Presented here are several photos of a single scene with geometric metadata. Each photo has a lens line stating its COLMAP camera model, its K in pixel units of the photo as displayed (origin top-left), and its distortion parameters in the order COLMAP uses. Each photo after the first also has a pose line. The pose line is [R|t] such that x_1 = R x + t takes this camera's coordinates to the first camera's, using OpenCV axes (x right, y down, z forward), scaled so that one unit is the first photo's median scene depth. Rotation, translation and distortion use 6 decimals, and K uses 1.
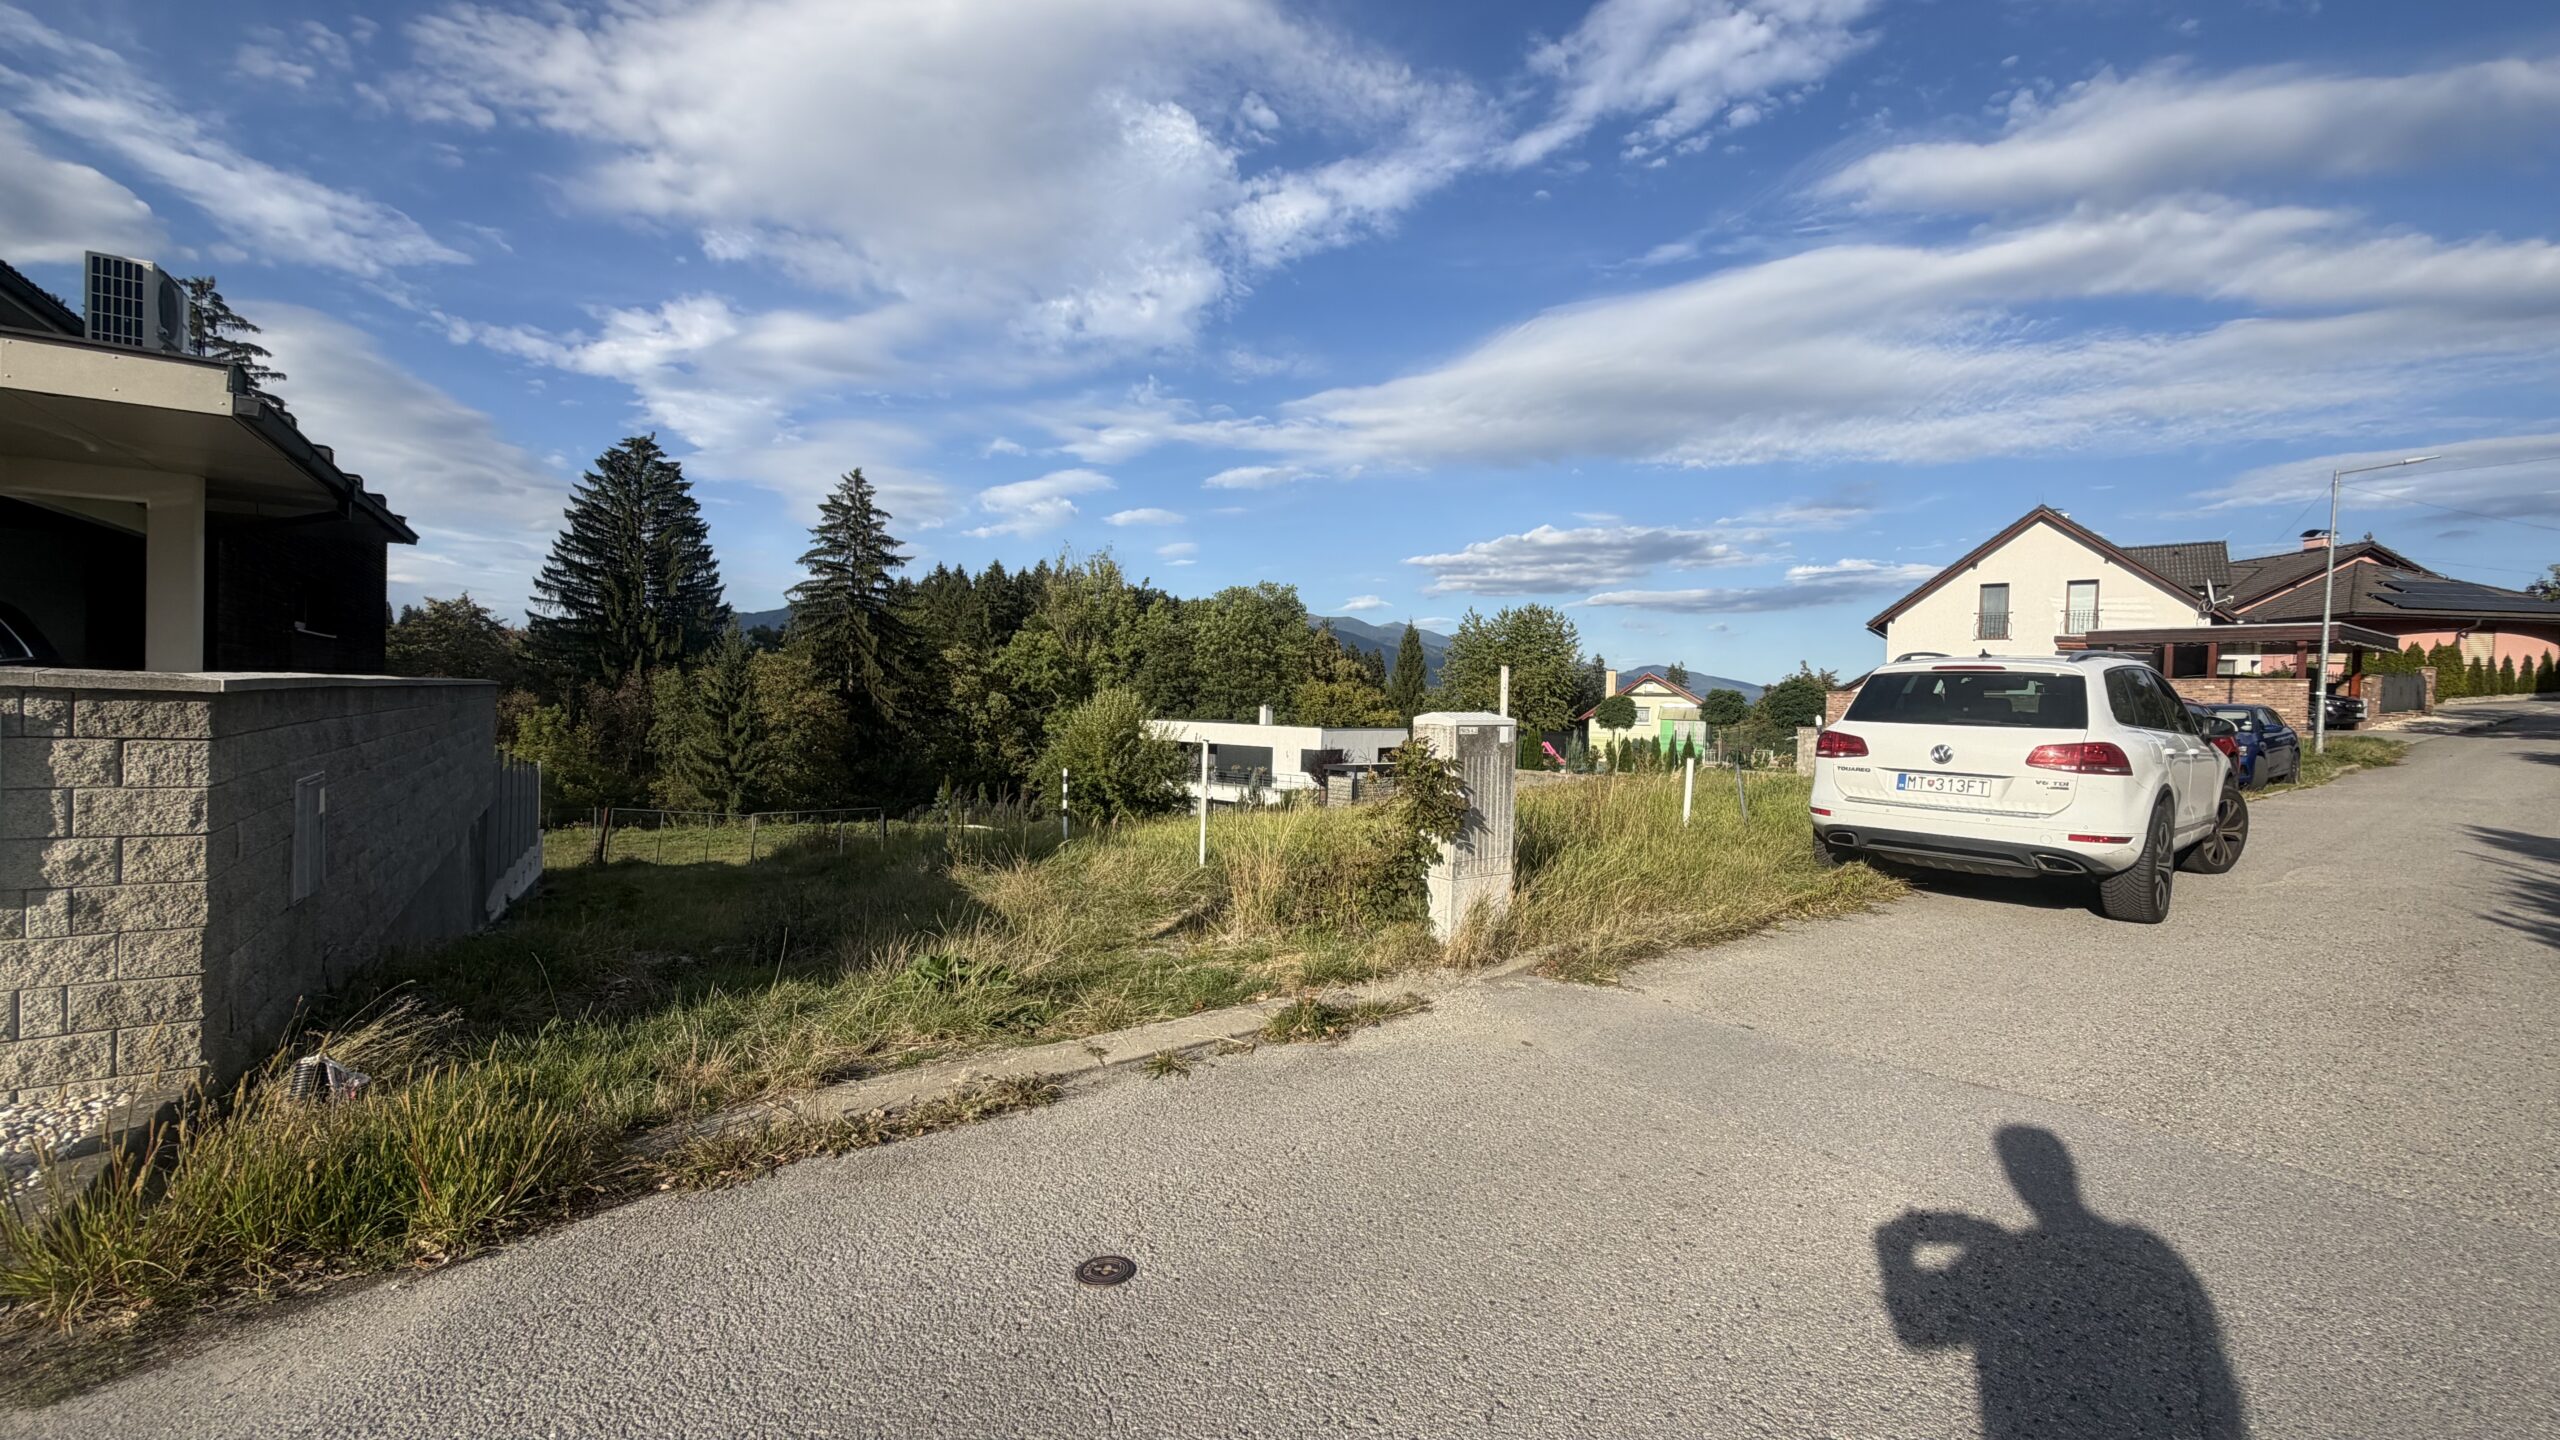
lens RADIAL K [[1023.2, 0, 1284.0], [0, 1023.2, 724.6], [0, 0, 1]] dist [-0.001085, -0.000395]
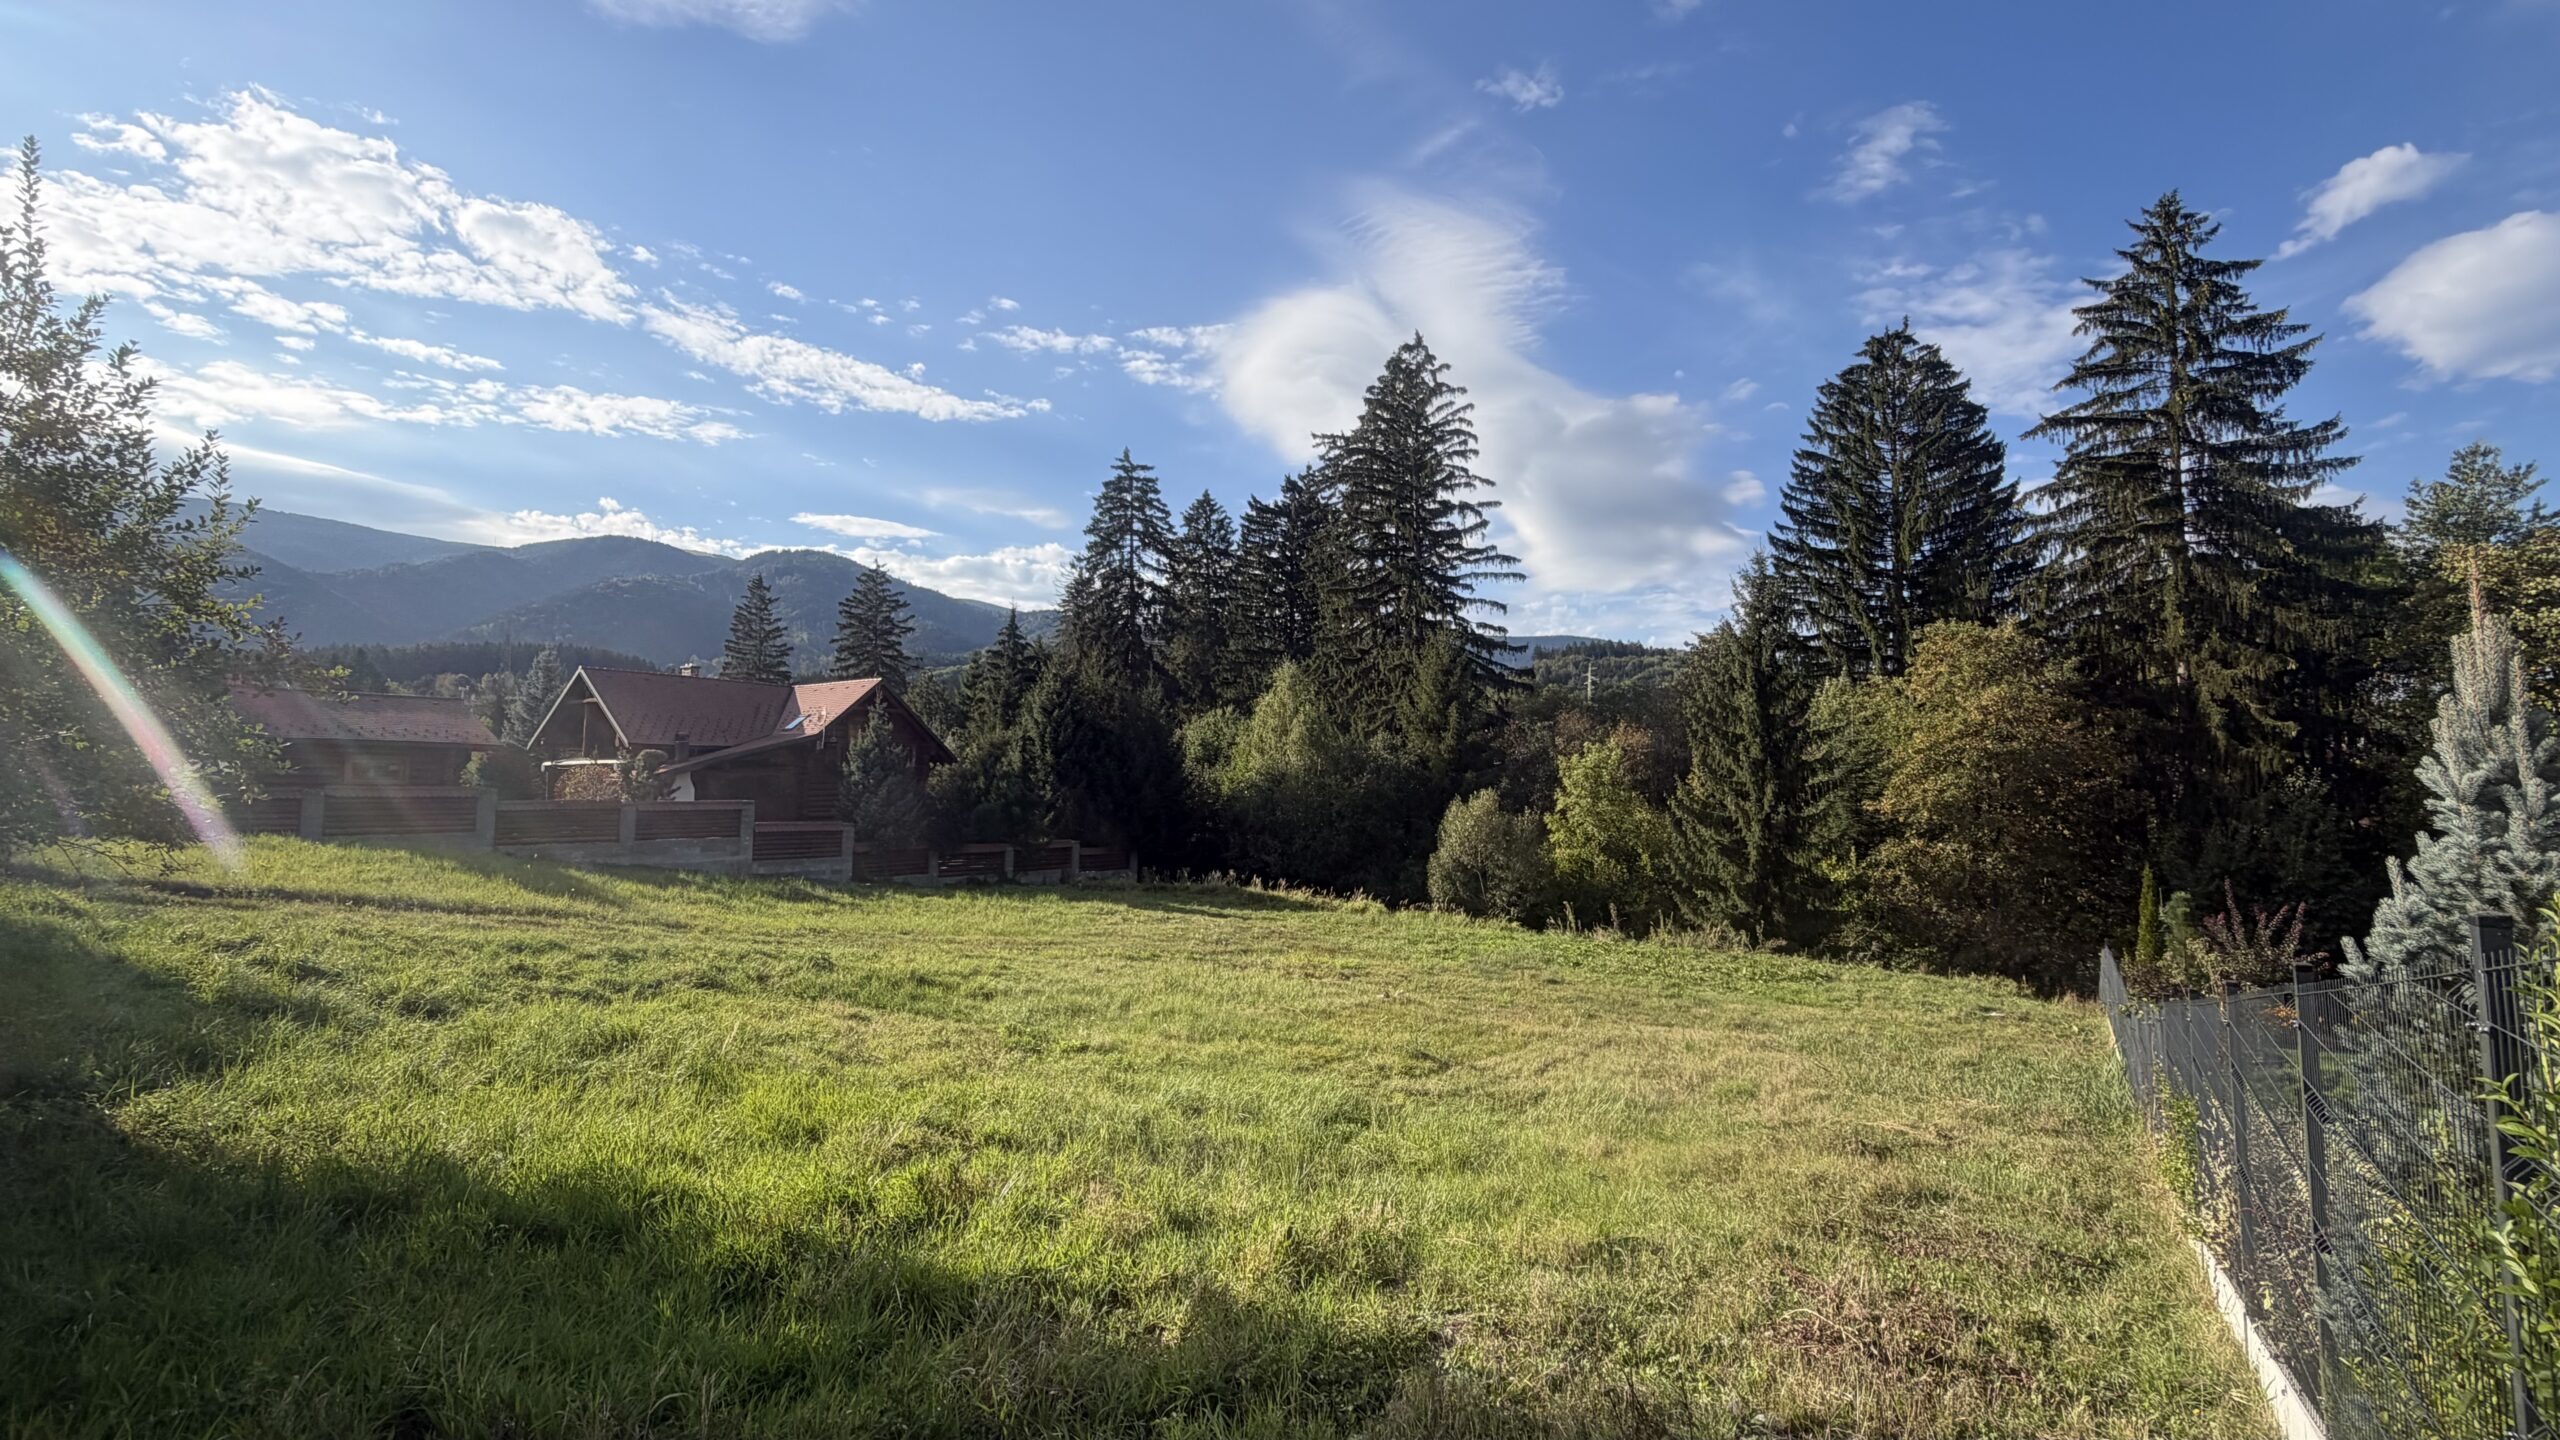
lens RADIAL K [[1167.2, 0, 1289.0], [0, 1167.2, 727.0], [0, 0, 1]] dist [-0.001191, -0.000176]
pose [[0.142108, -0.083642, -0.986311, 0.013773], [-0.023266, 0.995866, -0.087804, 0.036883], [0.989578, 0.035425, 0.139575, 0.565817]]
